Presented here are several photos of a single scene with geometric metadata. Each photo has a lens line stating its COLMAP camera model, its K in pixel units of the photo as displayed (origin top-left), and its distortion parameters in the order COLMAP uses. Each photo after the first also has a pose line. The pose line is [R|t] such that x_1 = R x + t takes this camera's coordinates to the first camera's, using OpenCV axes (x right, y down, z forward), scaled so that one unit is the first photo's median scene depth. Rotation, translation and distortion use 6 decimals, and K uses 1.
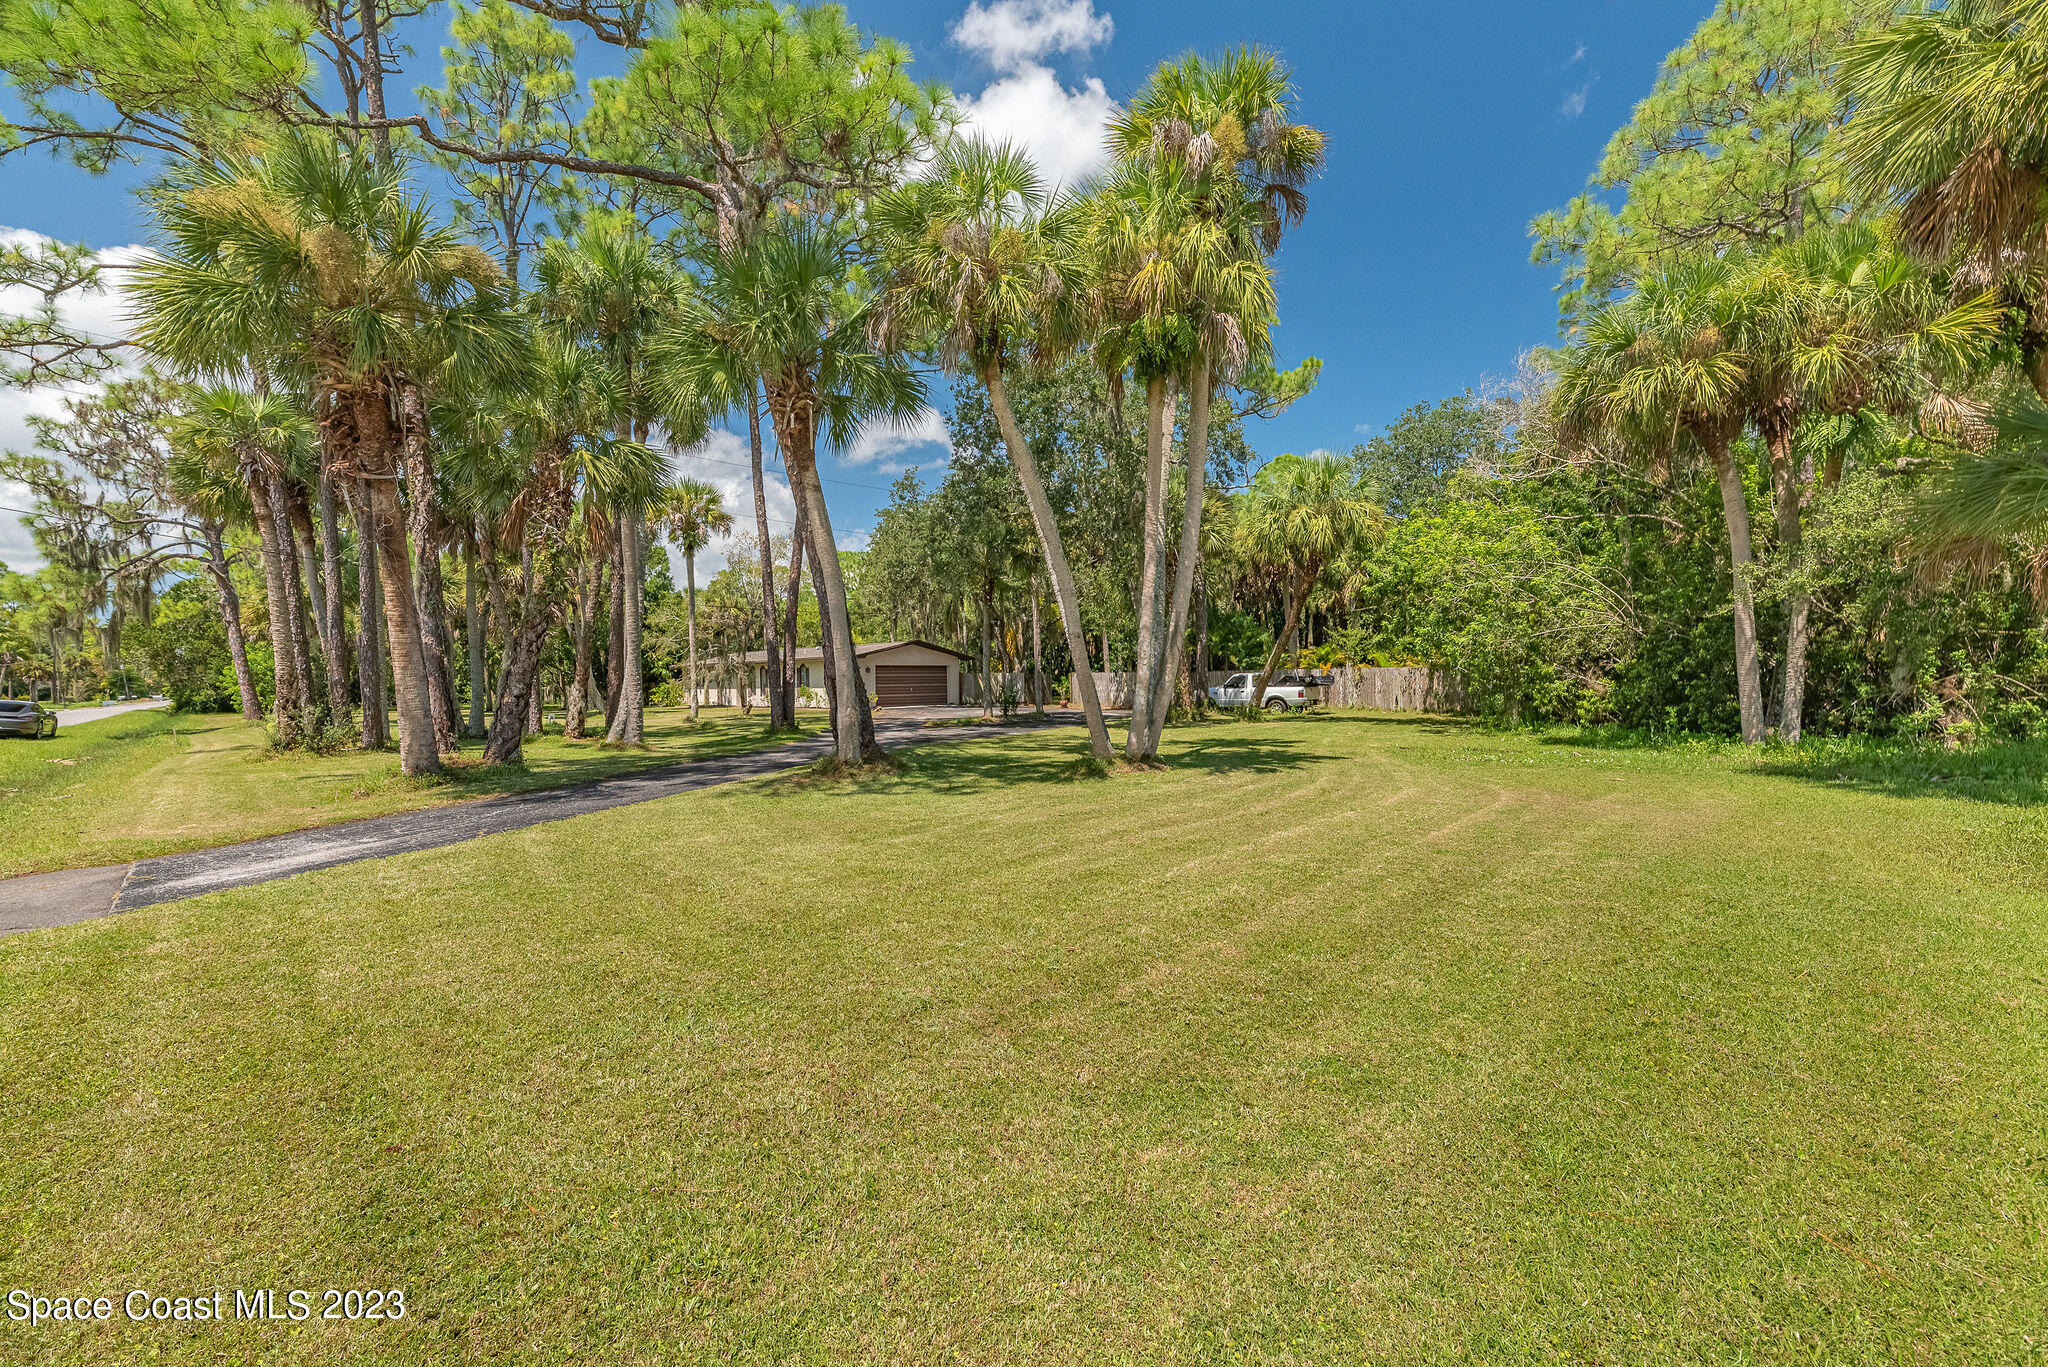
lens RADIAL K [[842.4, 0, 1018.2], [0, 842.4, 684.1], [0, 0, 1]] dist [0.000845, 0.000047]
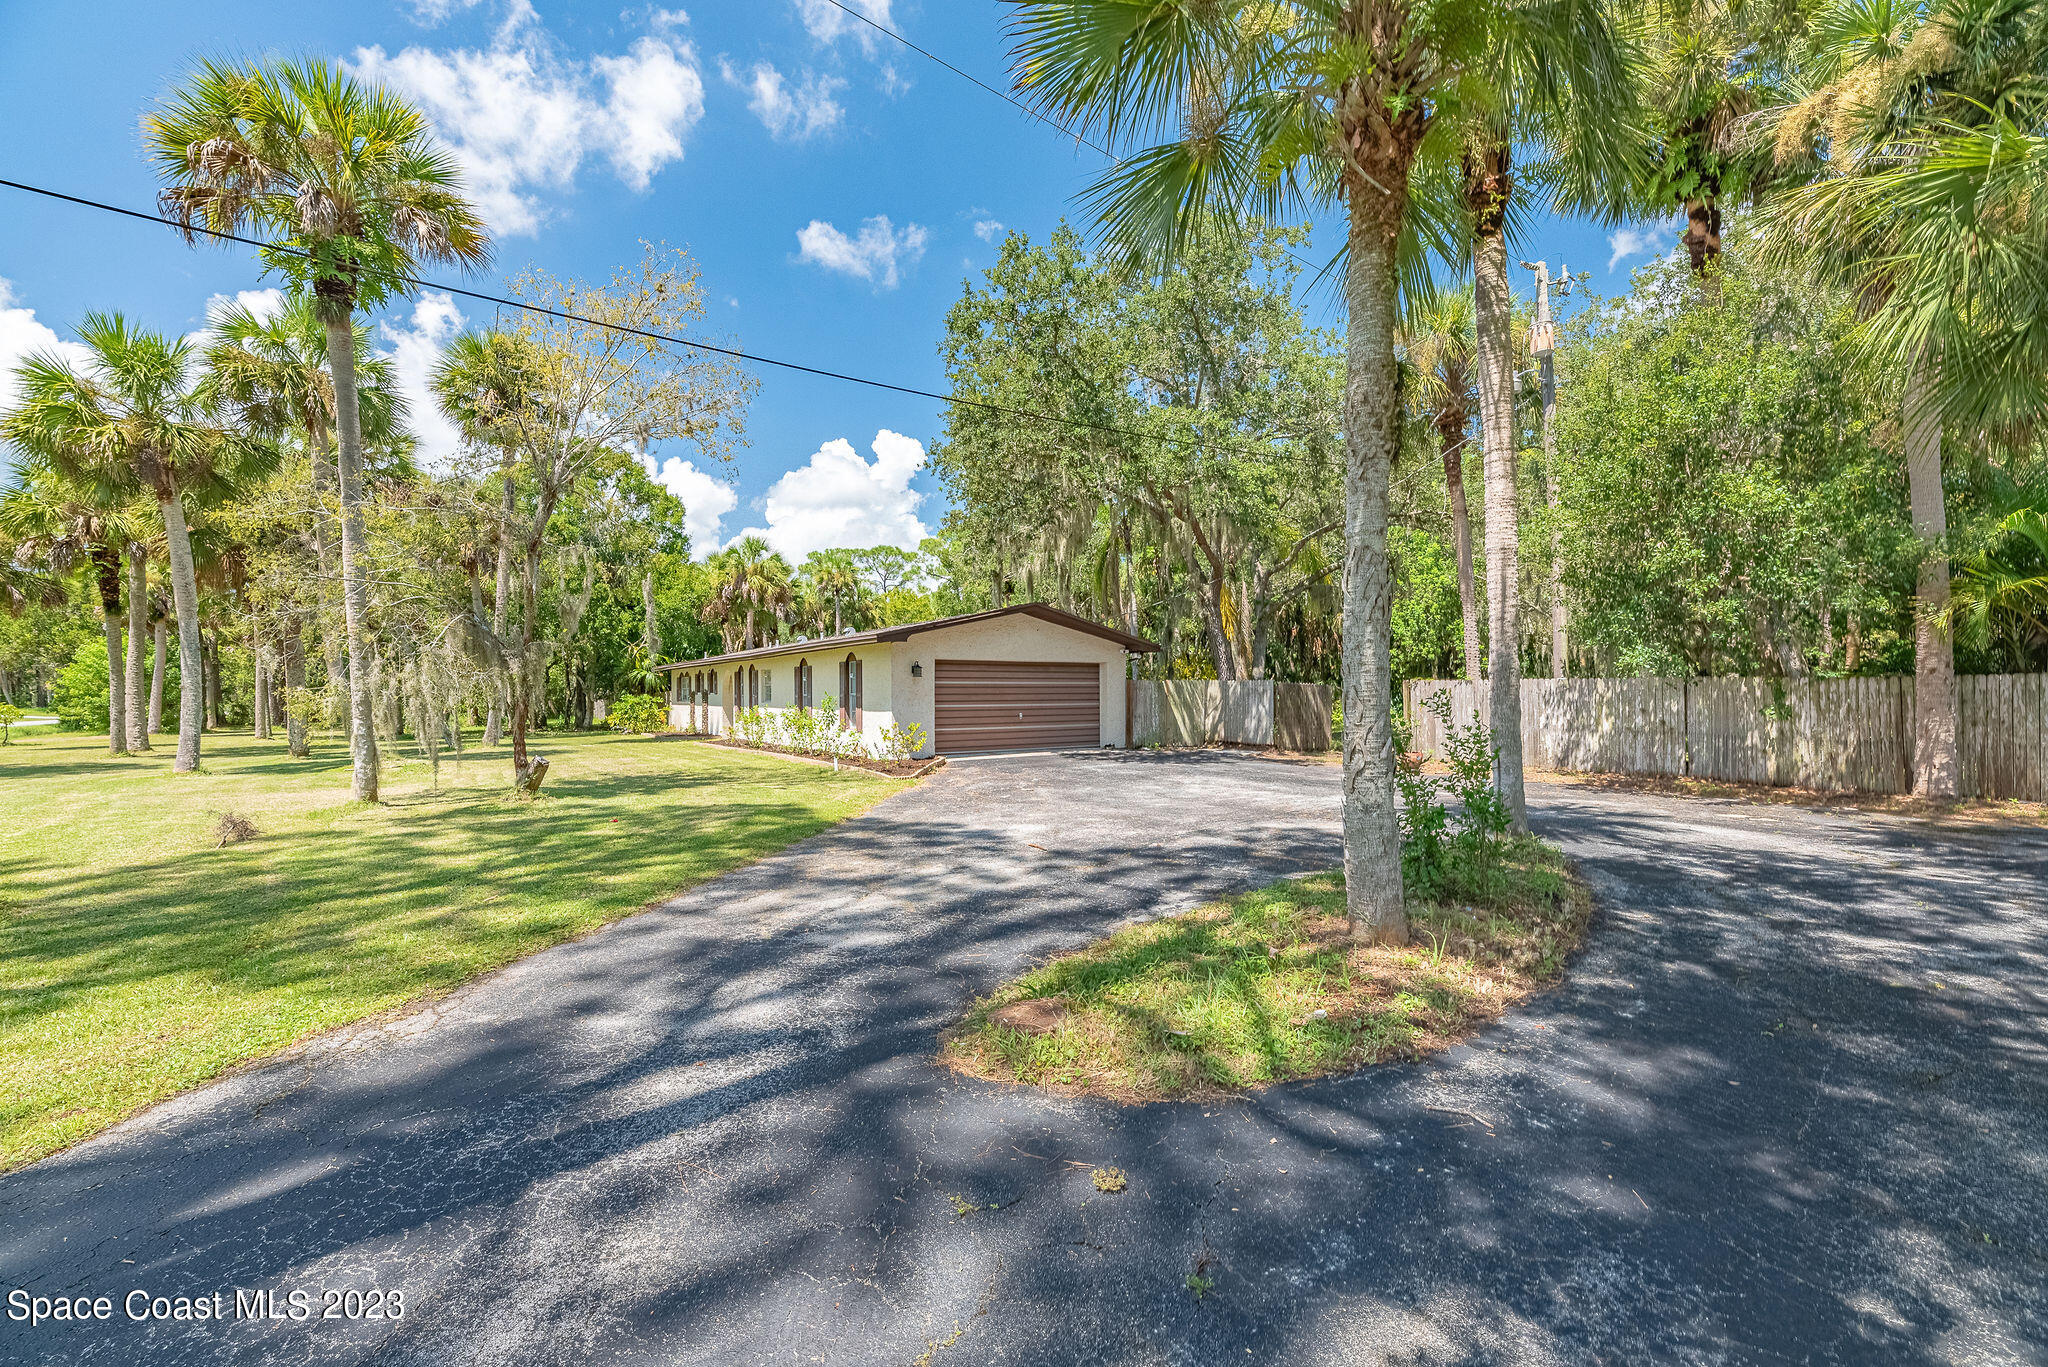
lens RADIAL K [[842.4, 0, 1012.8], [0, 842.4, 674.8], [0, 0, 1]] dist [0.000845, 0.000047]
pose [[0.982412, -0.002604, -0.186708, -0.065173], [-0.003403, 0.999487, -0.031848, -0.001139], [0.186696, 0.031923, 0.981899, 0.777869]]
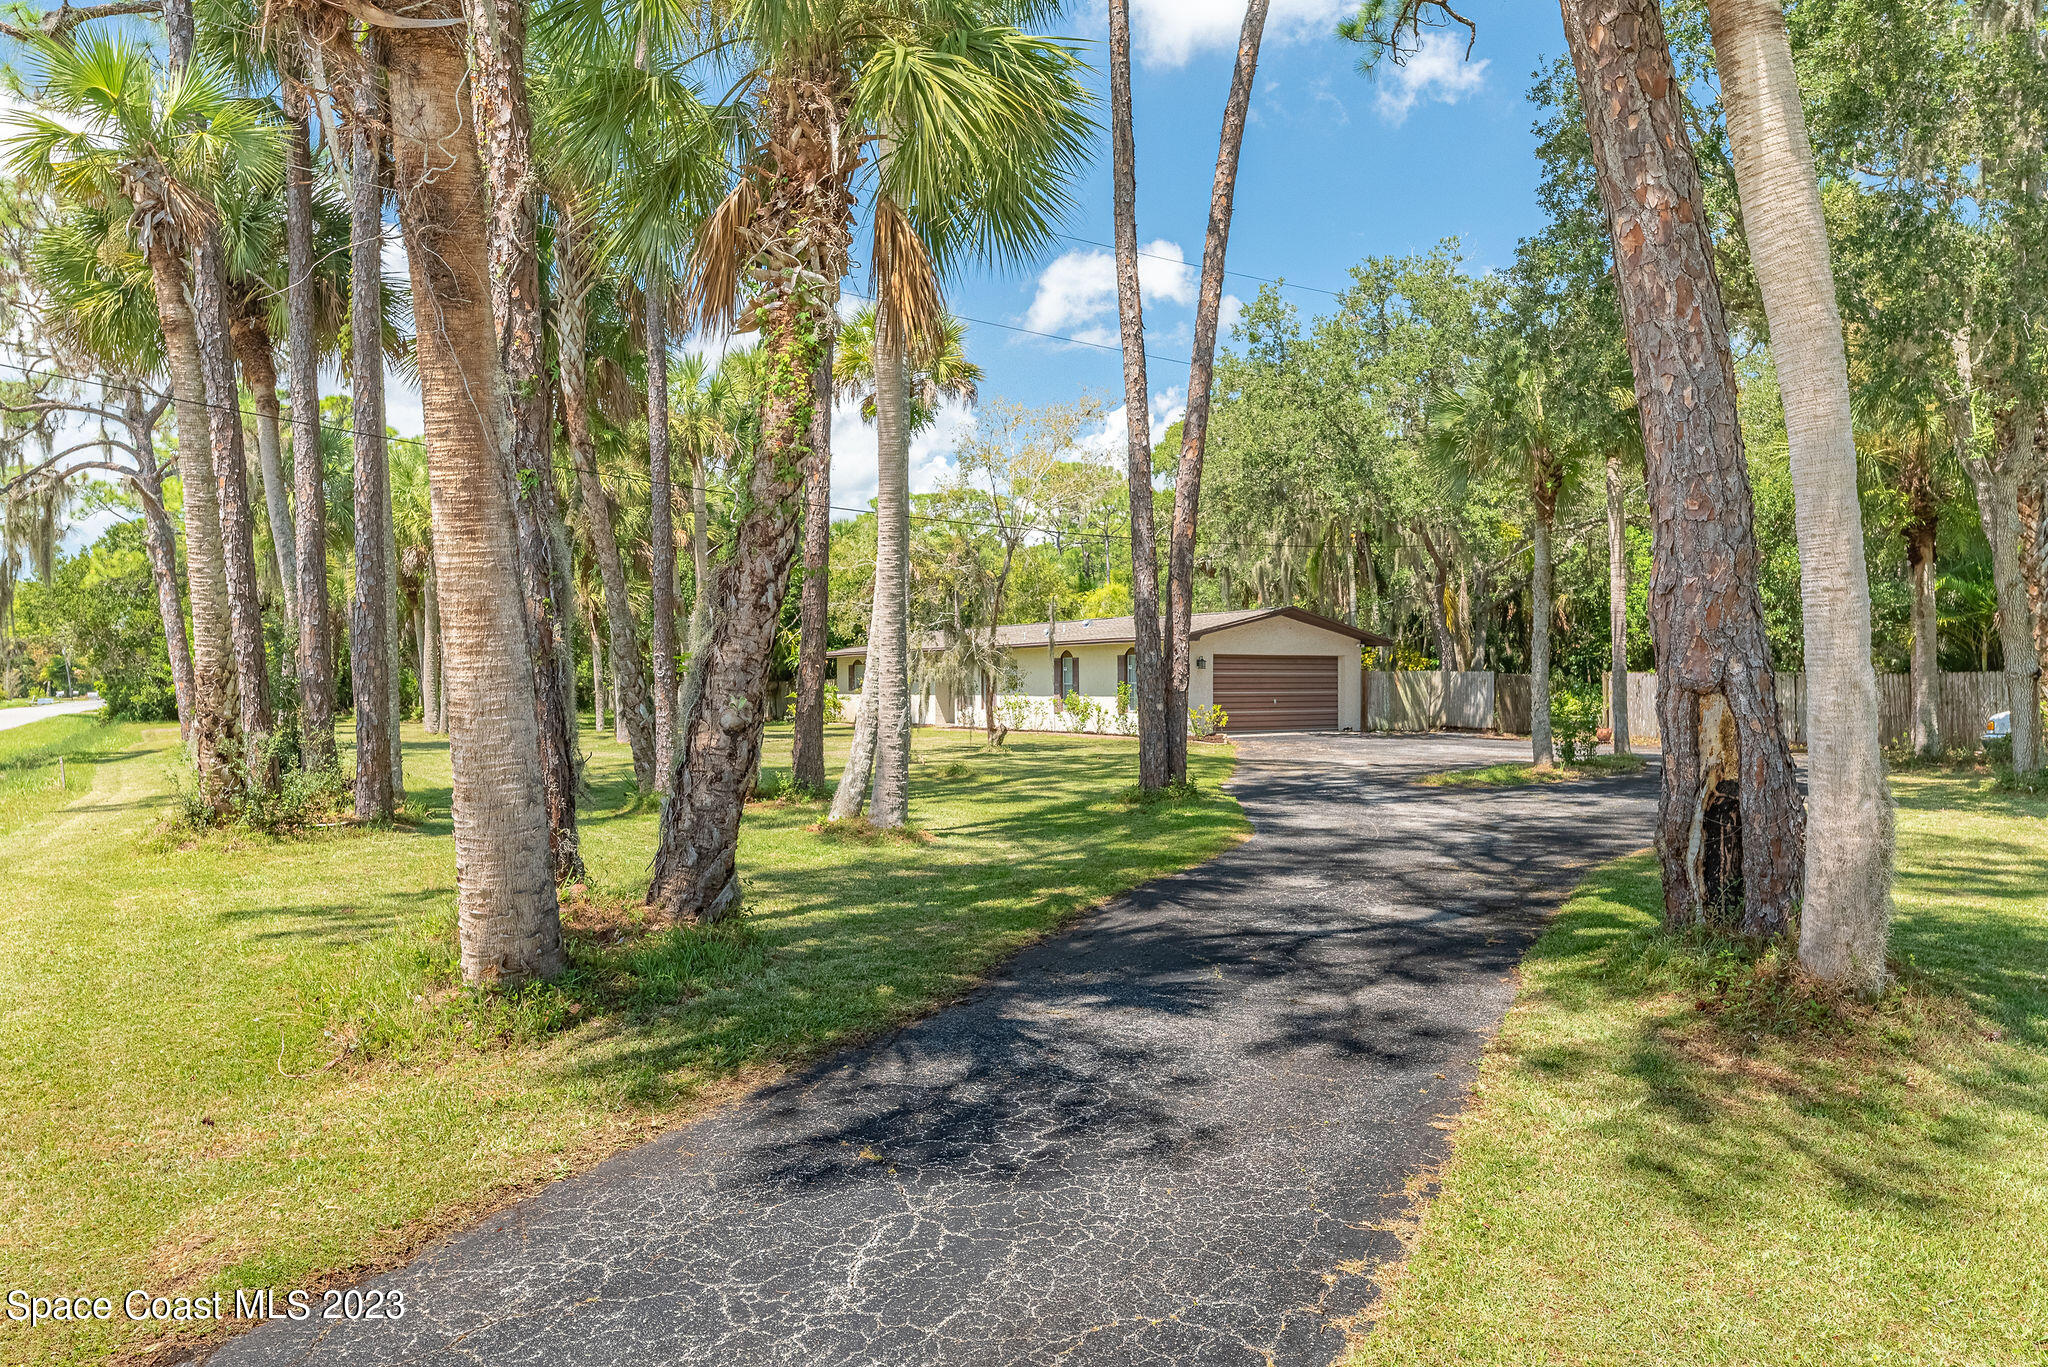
lens RADIAL K [[1374.5, 0, 1037.5], [0, 1374.5, 688.1], [0, 0, 1]] dist [-0.018533, 0.000764]
pose [[0.980355, 0.011499, -0.196905, -0.143807], [-0.011278, 0.999934, 0.002246, -0.002790], [0.196918, 0.000019, 0.980420, 0.184204]]
